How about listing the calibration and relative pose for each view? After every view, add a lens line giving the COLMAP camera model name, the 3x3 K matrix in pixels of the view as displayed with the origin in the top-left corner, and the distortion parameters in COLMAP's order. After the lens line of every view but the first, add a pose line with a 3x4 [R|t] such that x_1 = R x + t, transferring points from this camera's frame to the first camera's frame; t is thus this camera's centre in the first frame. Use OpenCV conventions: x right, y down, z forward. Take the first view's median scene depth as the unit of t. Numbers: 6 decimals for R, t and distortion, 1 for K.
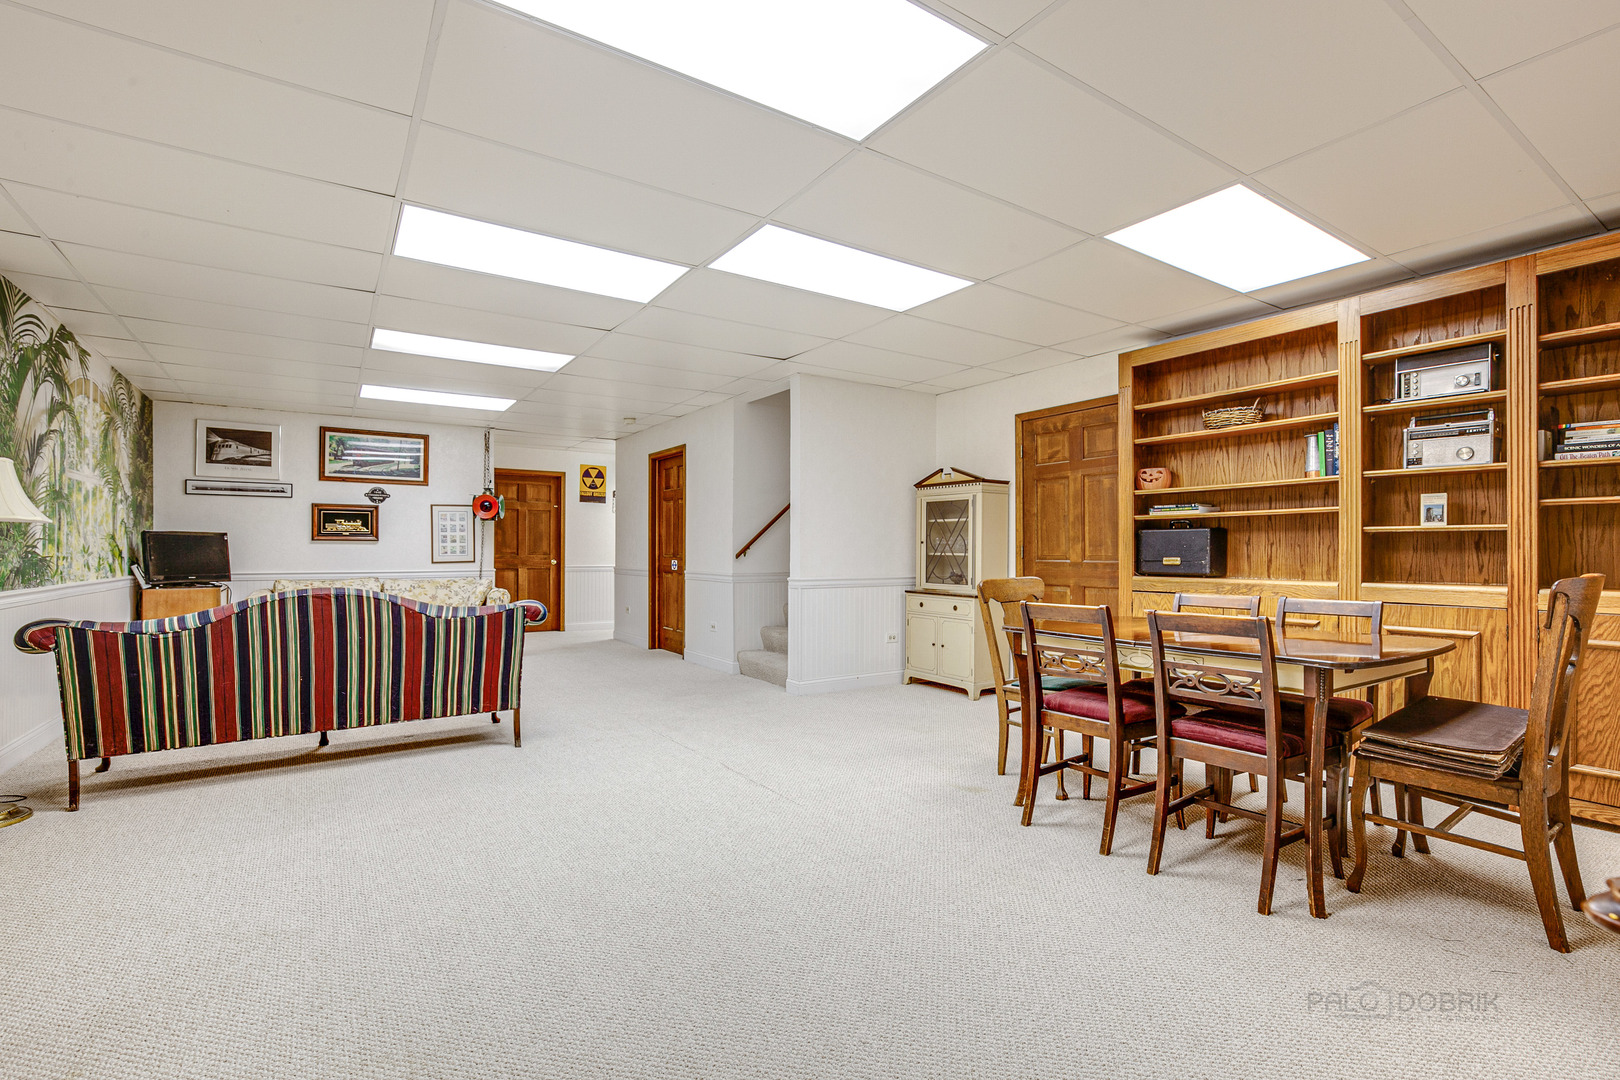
lens RADIAL K [[774.5, 0, 810.0], [0, 774.5, 540.0], [0, 0, 1]] dist [-0.006183, 0.000547]
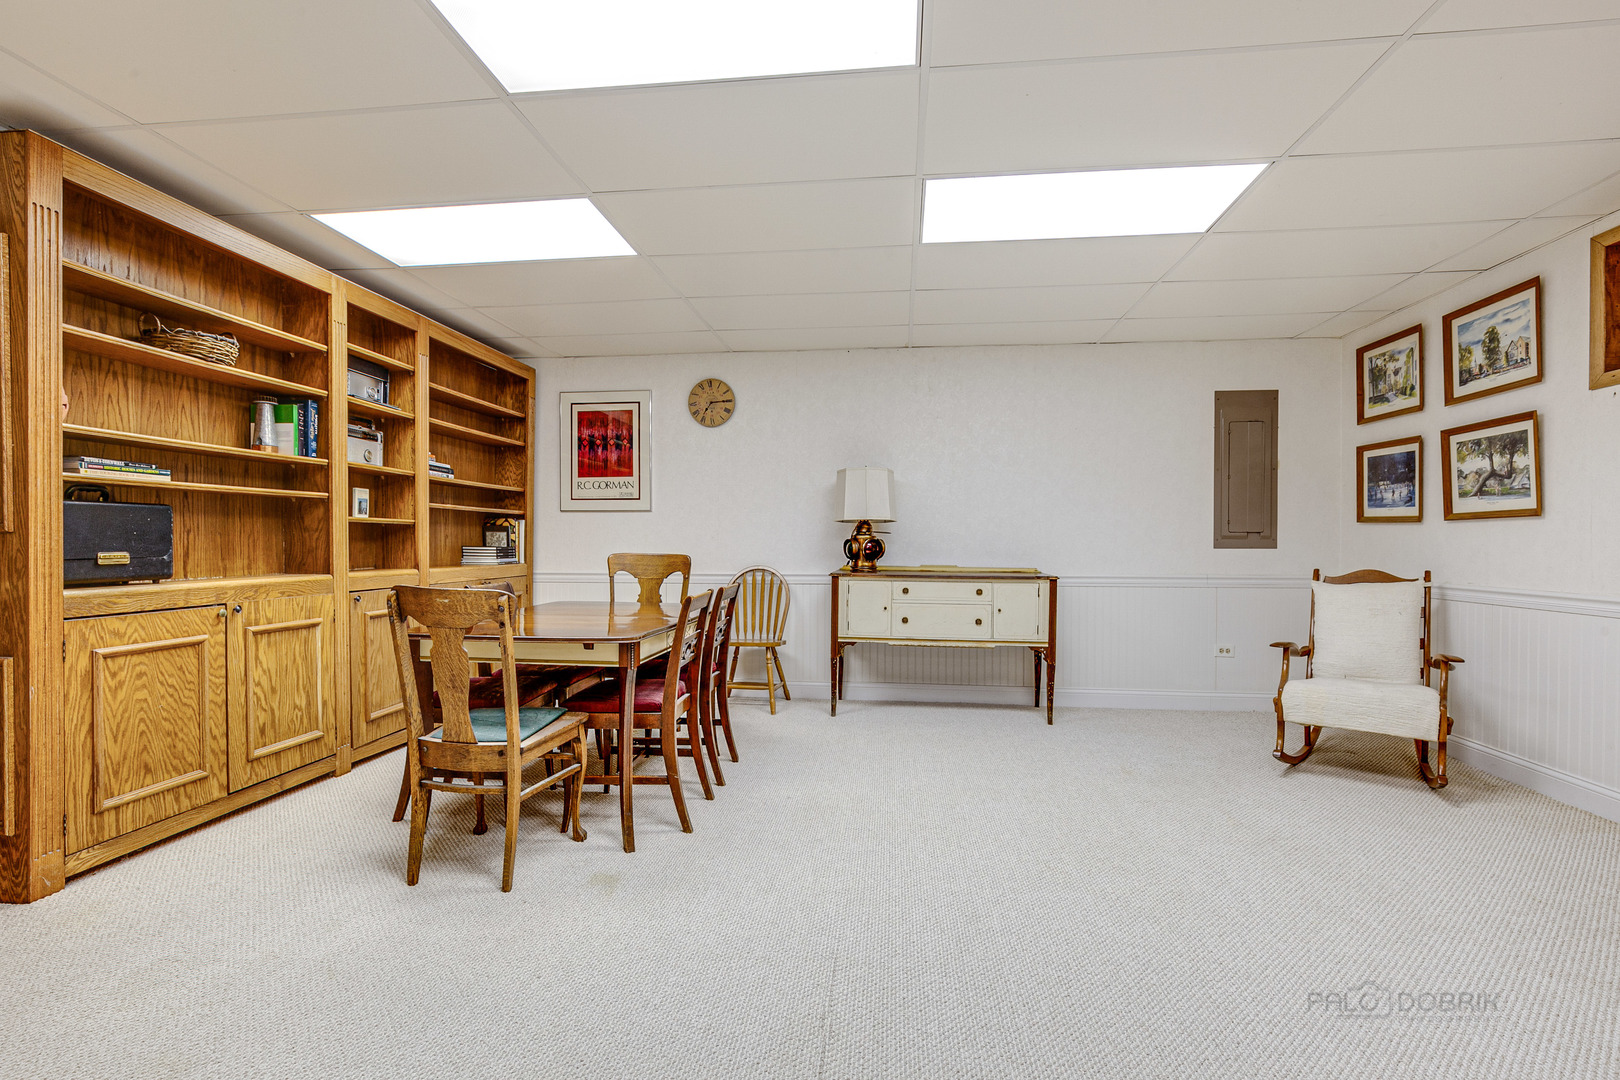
lens RADIAL K [[774.5, 0, 810.0], [0, 774.5, 540.0], [0, 0, 1]] dist [-0.006183, 0.000547]
pose [[-0.761365, 0.004965, 0.648305, -0.351137], [-0.003850, 0.999918, -0.012179, 0.022135], [-0.648312, -0.011769, -0.761284, 1.309951]]
